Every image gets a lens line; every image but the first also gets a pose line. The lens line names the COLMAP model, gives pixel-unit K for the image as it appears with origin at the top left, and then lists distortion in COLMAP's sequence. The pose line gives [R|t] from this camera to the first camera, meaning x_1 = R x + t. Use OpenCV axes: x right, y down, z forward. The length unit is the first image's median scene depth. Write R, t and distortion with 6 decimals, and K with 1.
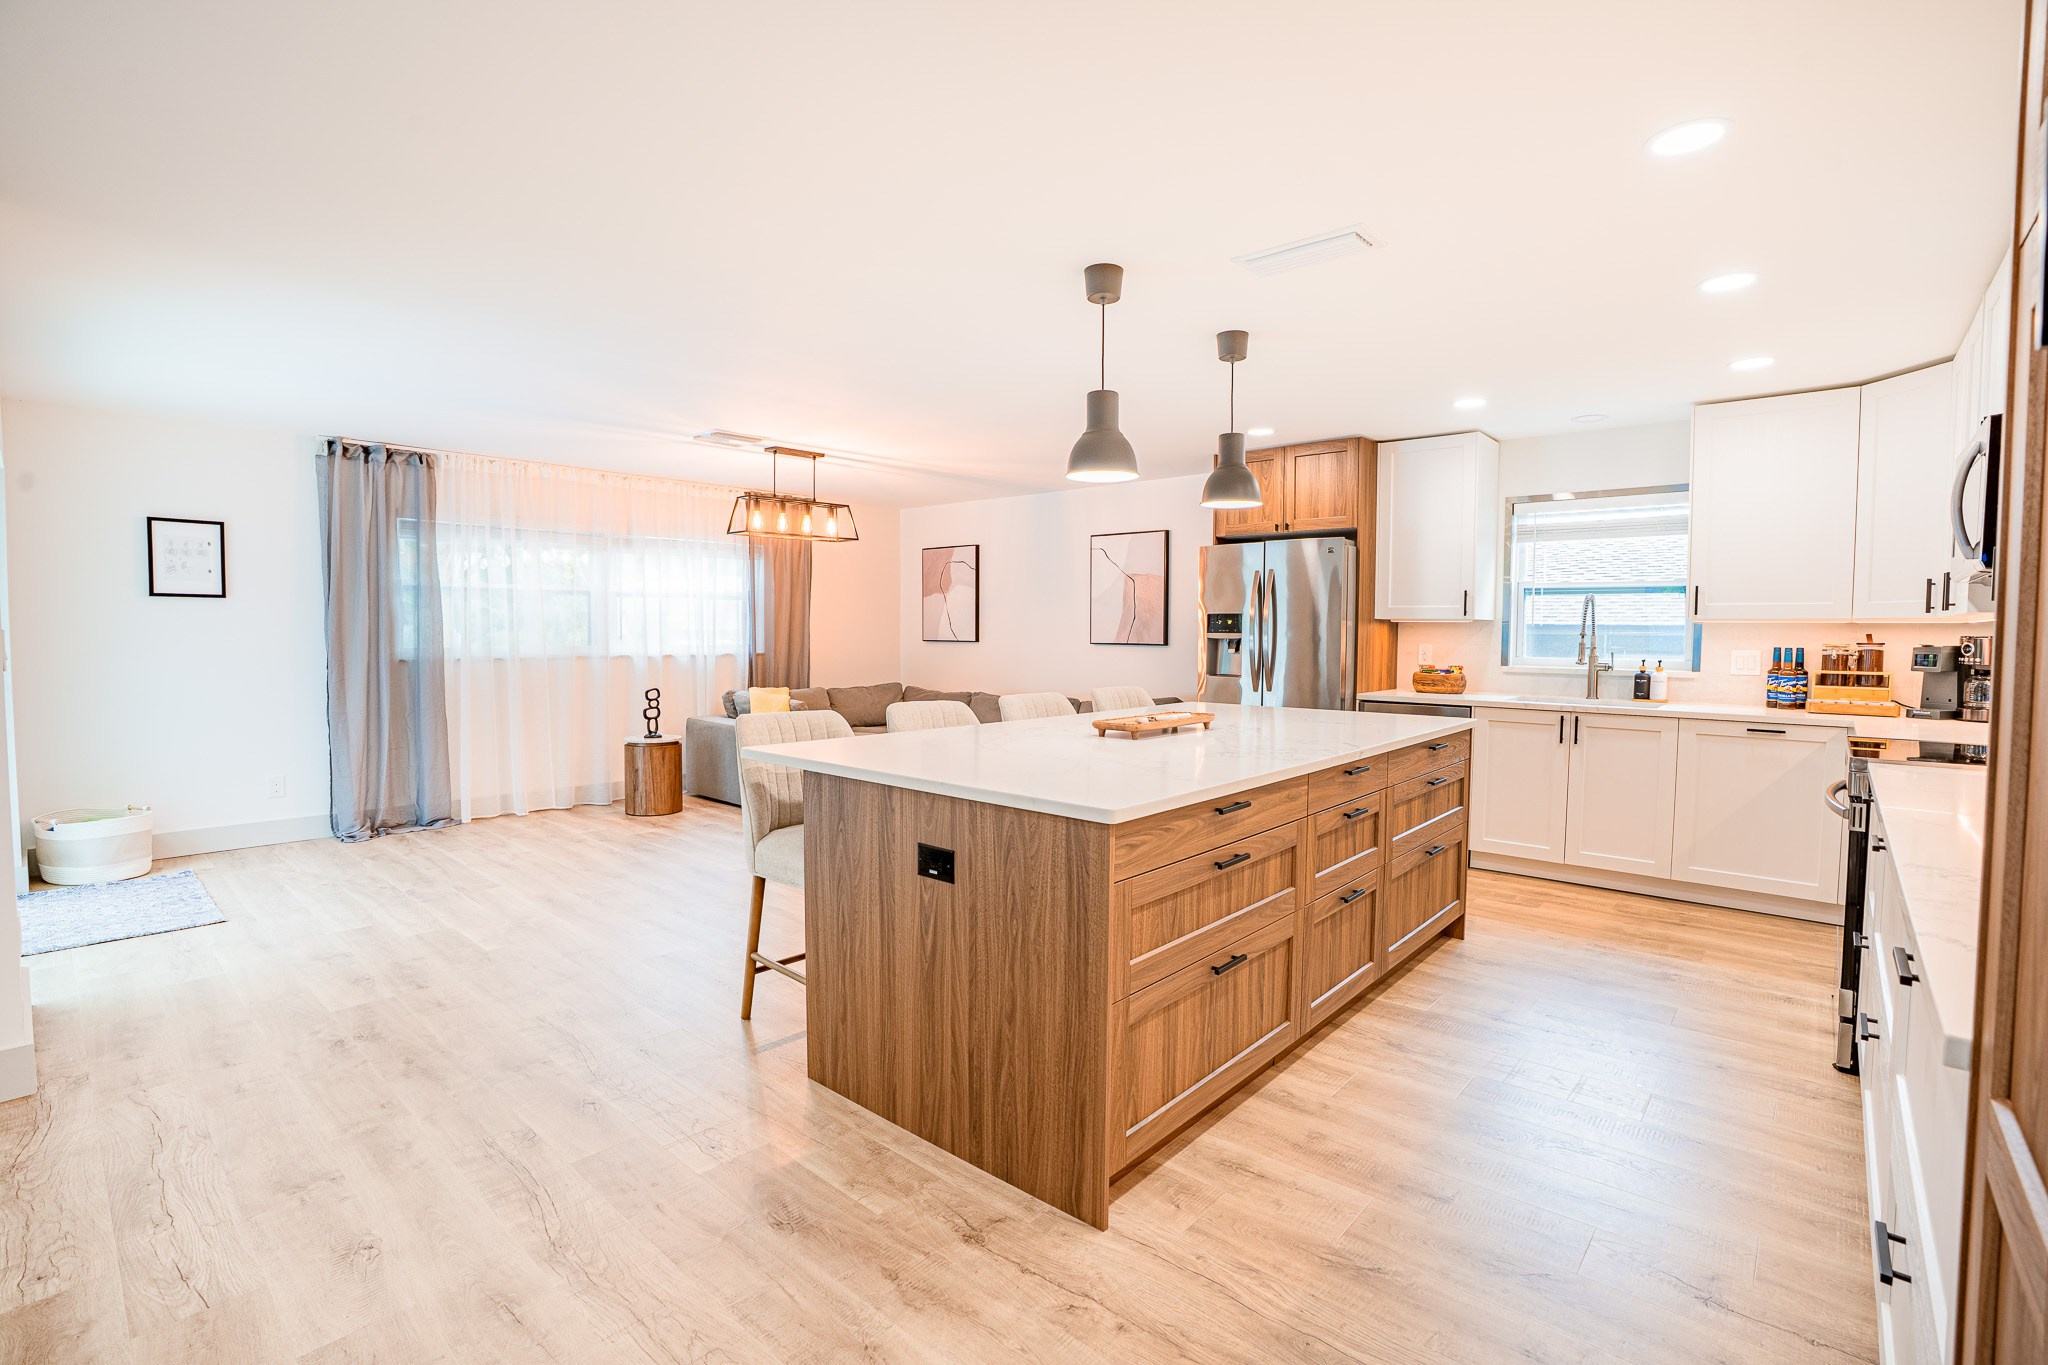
lens RADIAL K [[943.4, 0, 1024.8], [0, 943.4, 676.7], [0, 0, 1]] dist [-0.072231, 0.028711]
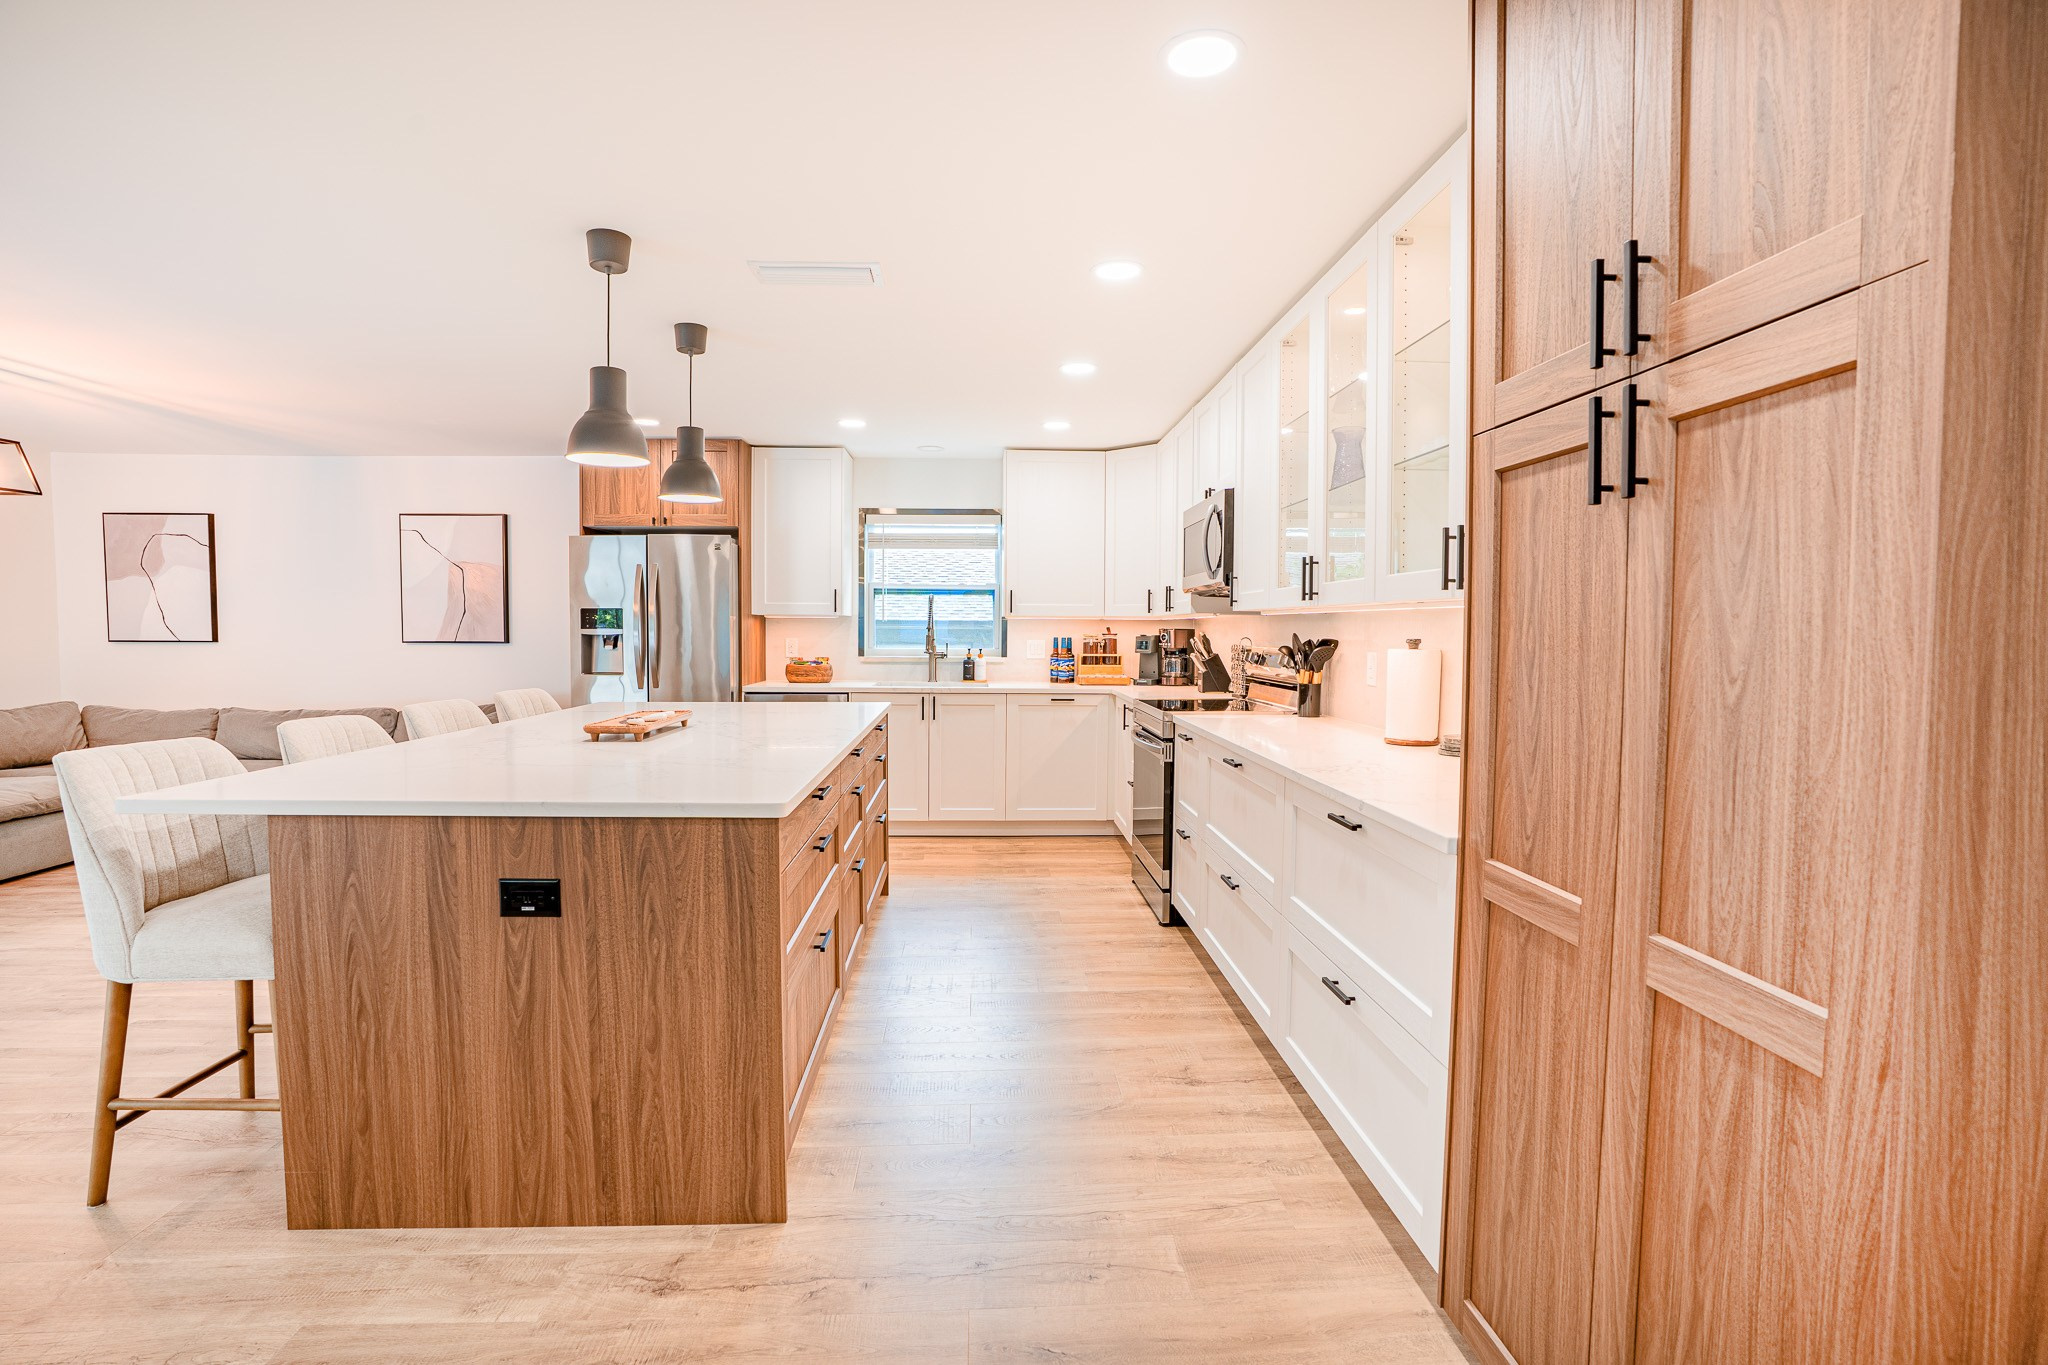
lens RADIAL K [[943.4, 0, 1024.8], [0, 943.4, 676.7], [0, 0, 1]] dist [-0.072231, 0.028711]
pose [[0.712428, -0.036945, 0.700772, -0.158478], [0.033363, 0.999267, 0.018764, -0.001792], [-0.700951, 0.010012, 0.713139, 0.036498]]
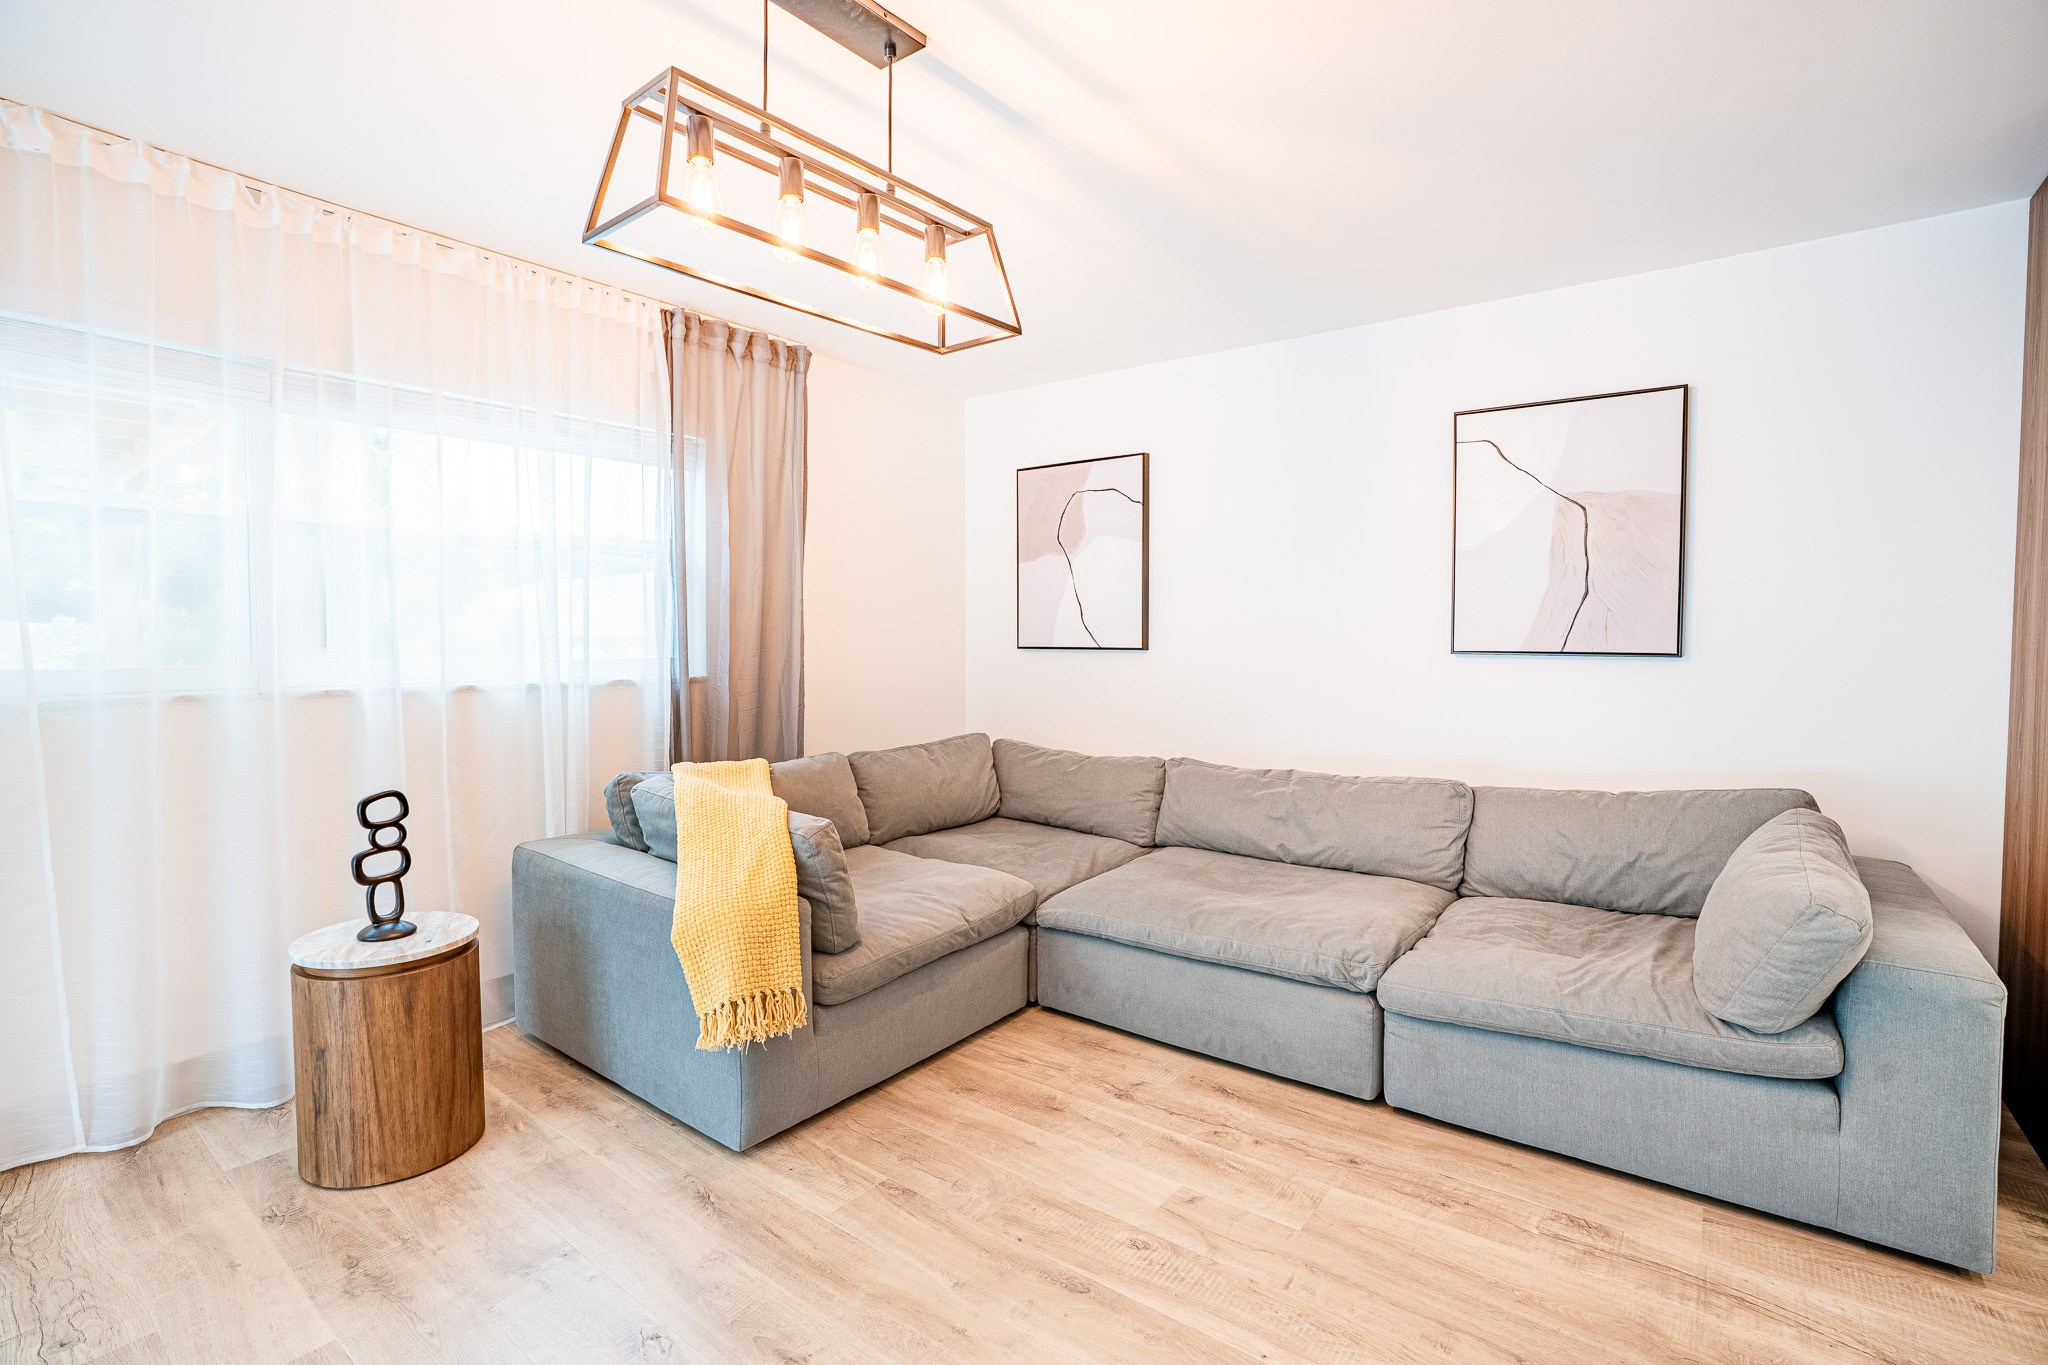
lens RADIAL K [[943.4, 0, 1024.8], [0, 943.4, 676.7], [0, 0, 1]] dist [-0.072231, 0.028711]
pose [[0.997237, -0.007809, 0.073878, -0.241239], [0.008461, 0.999928, -0.008519, -0.031117], [-0.073806, 0.009120, 0.997231, 0.823549]]
